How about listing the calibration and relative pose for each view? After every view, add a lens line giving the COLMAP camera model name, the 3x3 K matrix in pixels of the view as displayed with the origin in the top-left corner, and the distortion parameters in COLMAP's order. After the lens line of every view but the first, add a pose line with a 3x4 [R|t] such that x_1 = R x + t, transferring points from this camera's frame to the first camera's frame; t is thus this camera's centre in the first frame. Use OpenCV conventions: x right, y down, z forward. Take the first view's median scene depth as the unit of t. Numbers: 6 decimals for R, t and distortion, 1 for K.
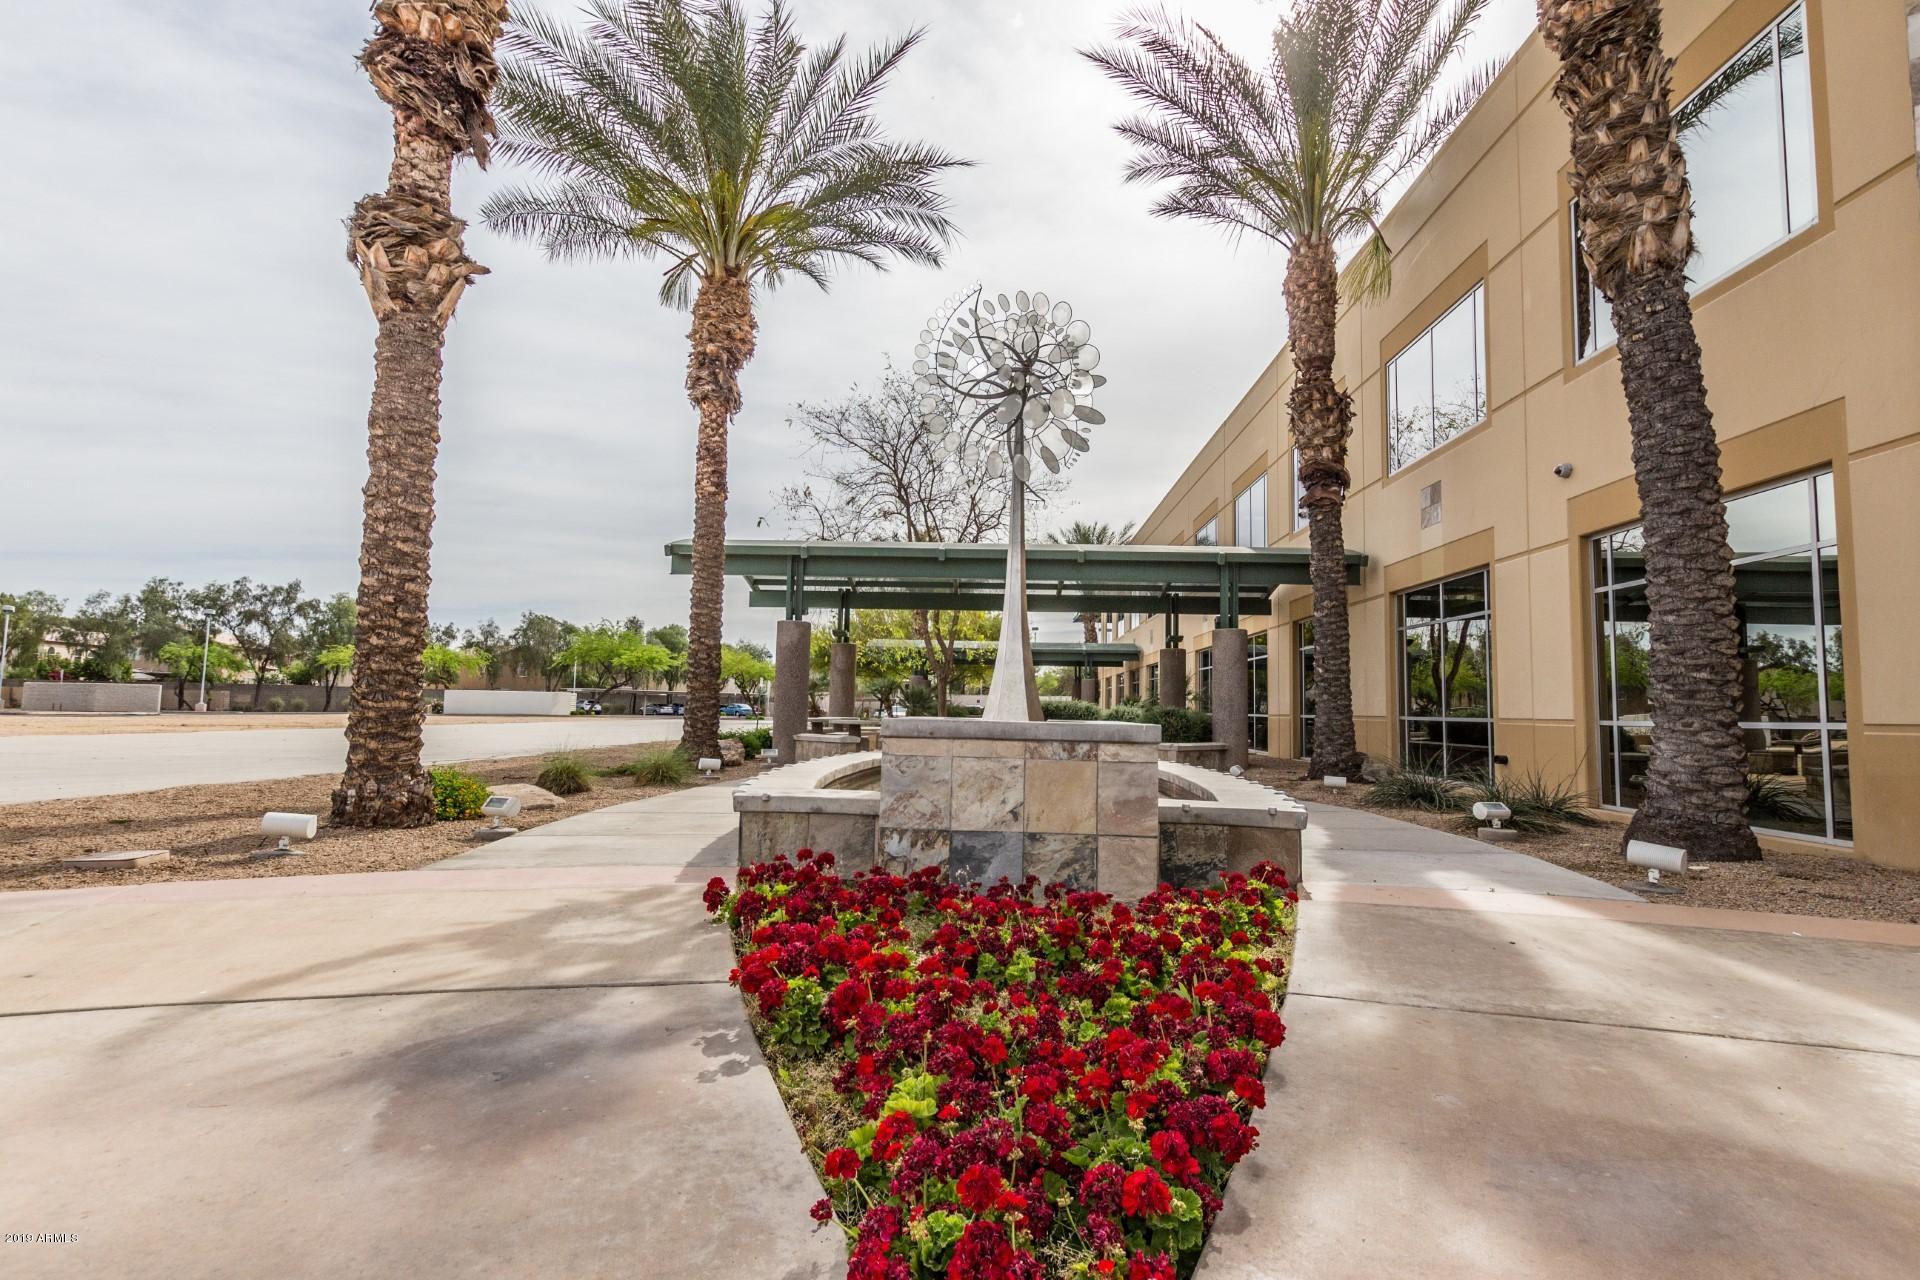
lens RADIAL K [[883.9, 0, 967.4], [0, 883.9, 637.1], [0, 0, 1]] dist [0.004040, -0.000368]
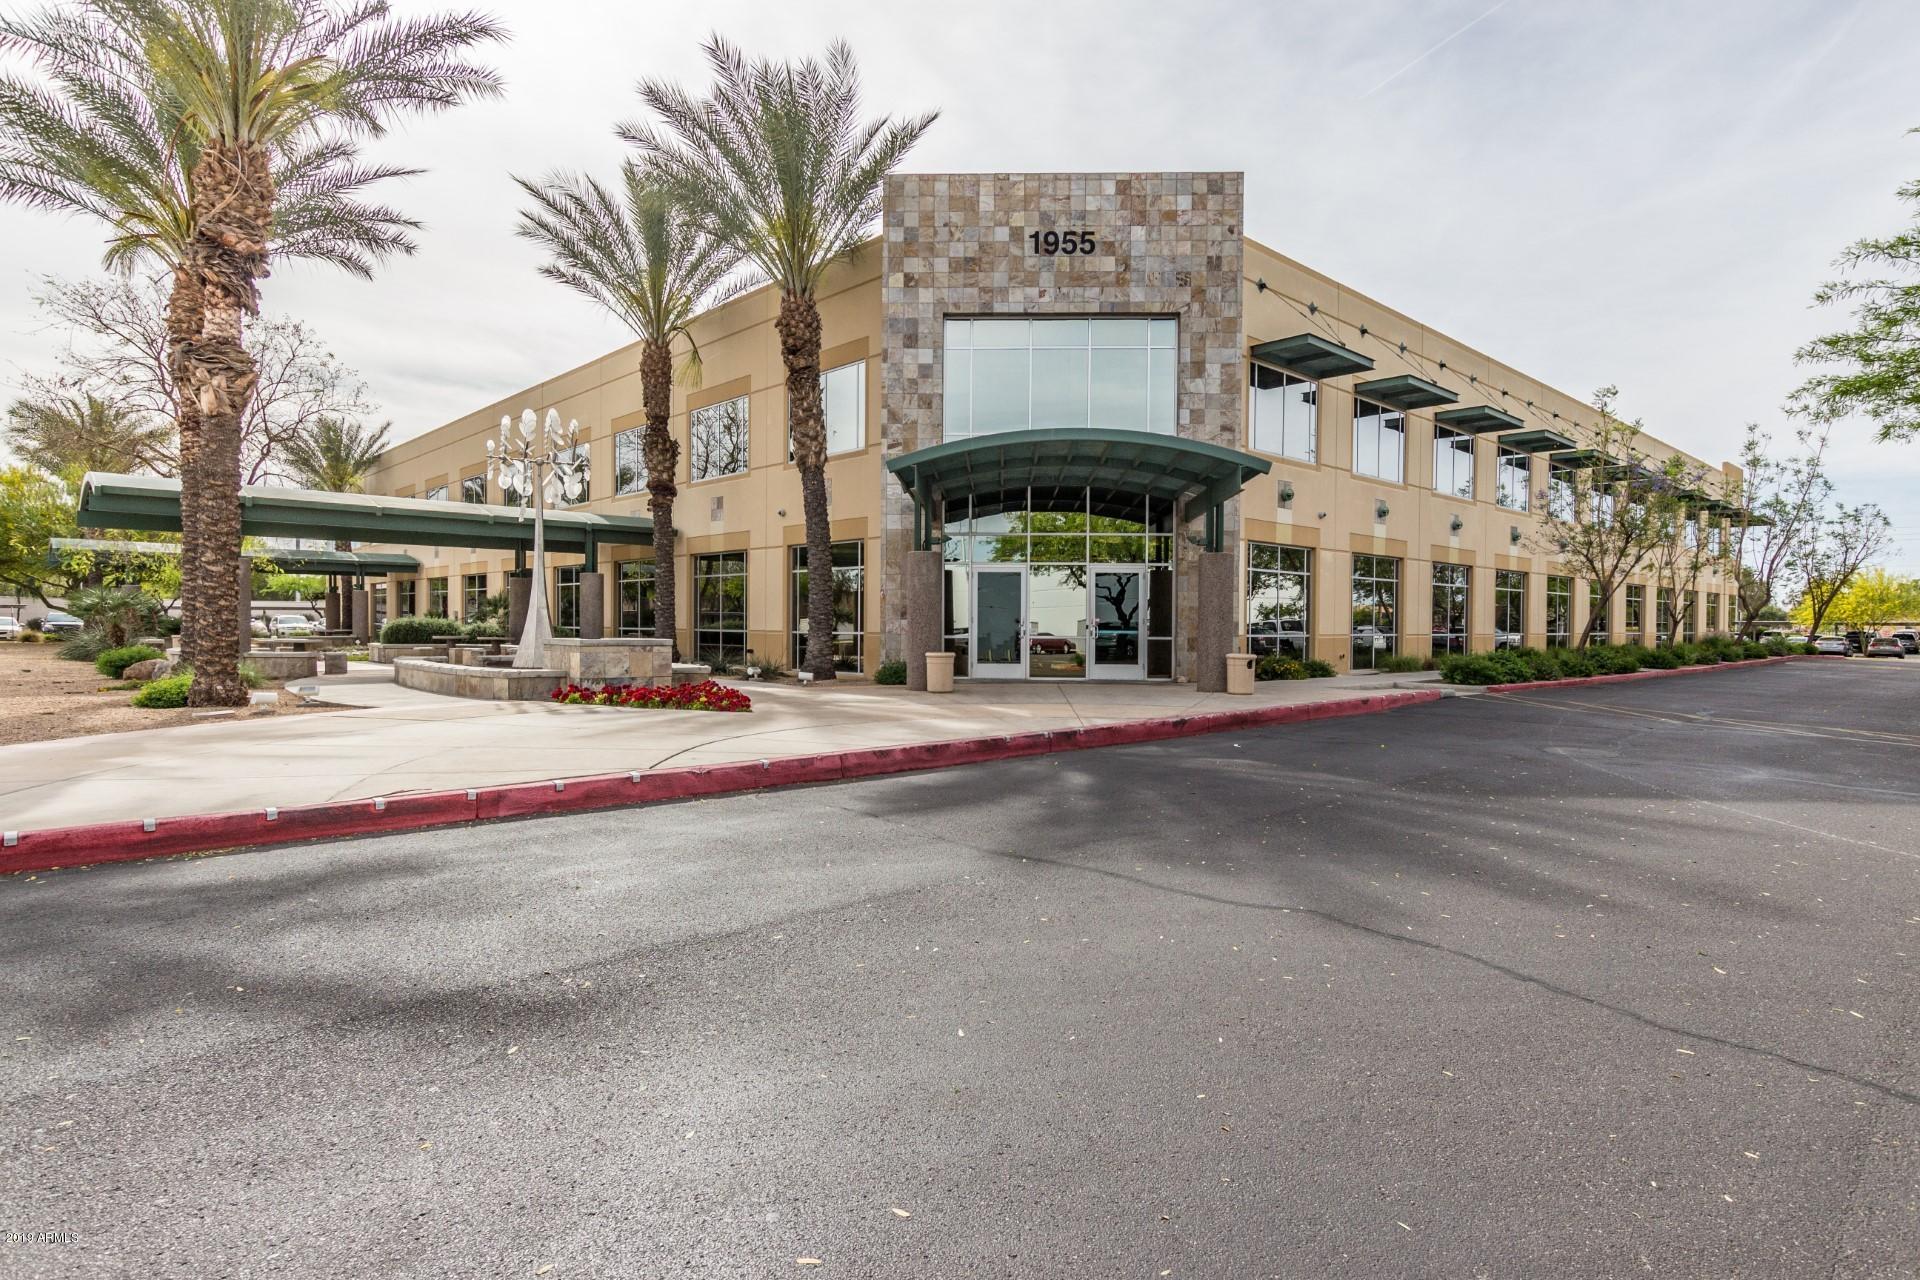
lens RADIAL K [[998.1, 0, 960.1], [0, 998.1, 639.4], [0, 0, 1]] dist [0.002122, 0.000309]
pose [[0.706969, -0.025859, 0.706772, -0.637576], [-0.050904, 0.994879, 0.087318, -0.105771], [-0.705410, -0.097709, 0.702032, -0.888533]]
